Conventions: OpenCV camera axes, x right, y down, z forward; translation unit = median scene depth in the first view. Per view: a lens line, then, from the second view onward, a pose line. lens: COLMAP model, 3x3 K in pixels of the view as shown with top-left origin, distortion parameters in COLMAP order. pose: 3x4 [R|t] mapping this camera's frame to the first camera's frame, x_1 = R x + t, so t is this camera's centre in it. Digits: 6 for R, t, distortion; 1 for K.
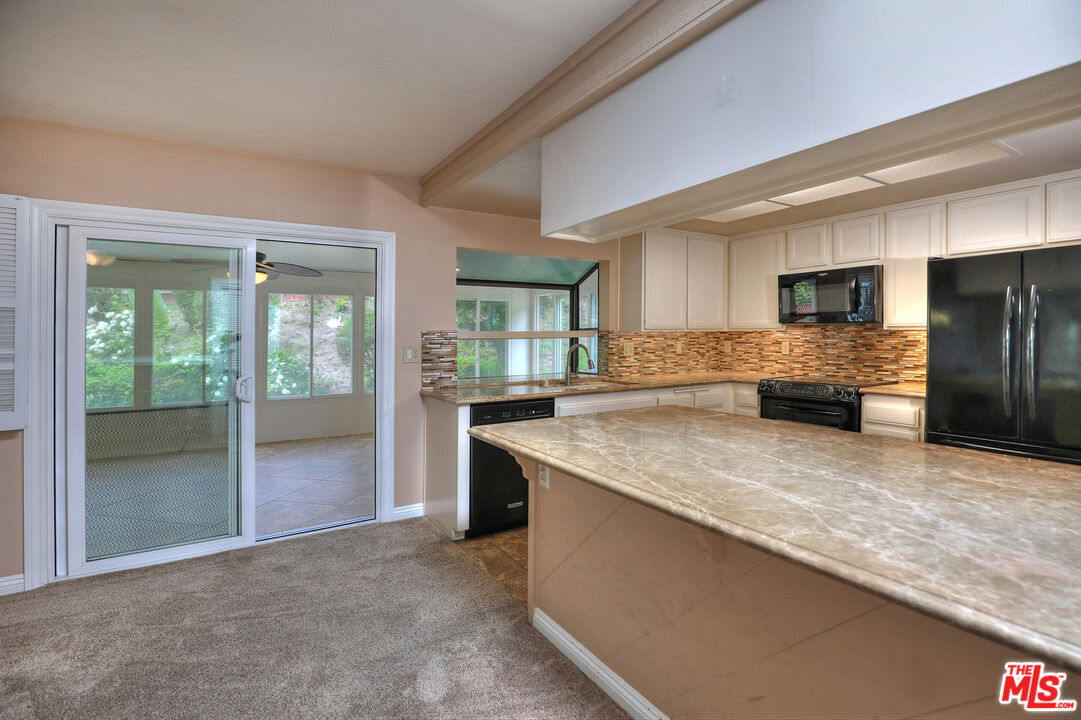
lens RADIAL K [[494.6, 0, 542.1], [0, 494.6, 355.5], [0, 0, 1]] dist [-0.025603, 0.001328]
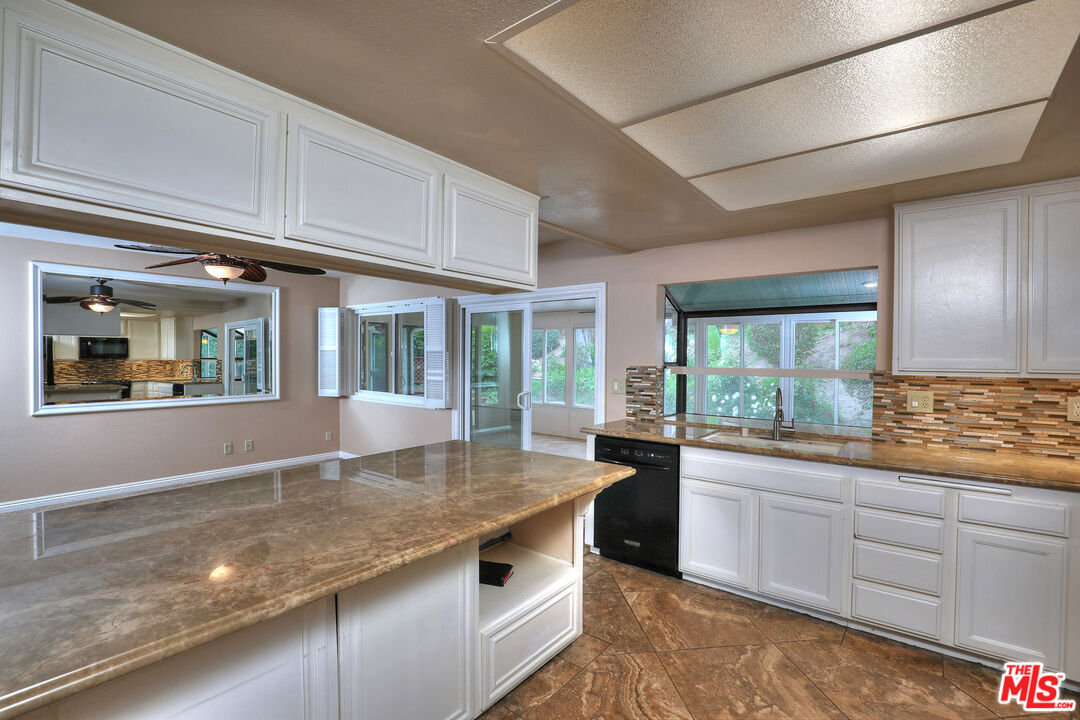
lens RADIAL K [[507.0, 0, 552.8], [0, 507.0, 359.9], [0, 0, 1]] dist [-0.017707, 0.000575]
pose [[0.355637, 0.018626, -0.934439, 0.603316], [-0.046834, 0.998901, 0.002086, -0.045518], [0.933450, 0.043021, 0.356118, 0.335353]]
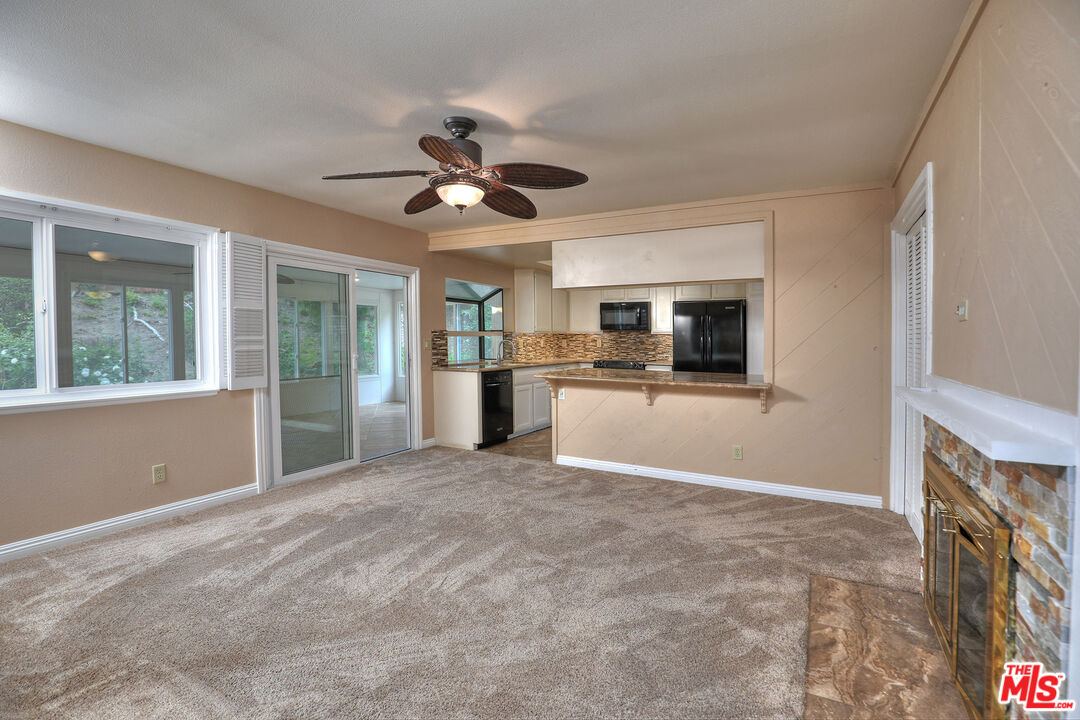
lens RADIAL K [[494.2, 0, 541.6], [0, 494.2, 355.5], [0, 0, 1]] dist [-0.025603, 0.001328]
pose [[0.867589, -0.005011, 0.497257, -0.569365], [0.007878, 0.999962, -0.003667, 0.032375], [-0.497220, 0.007099, 0.867595, -0.435191]]
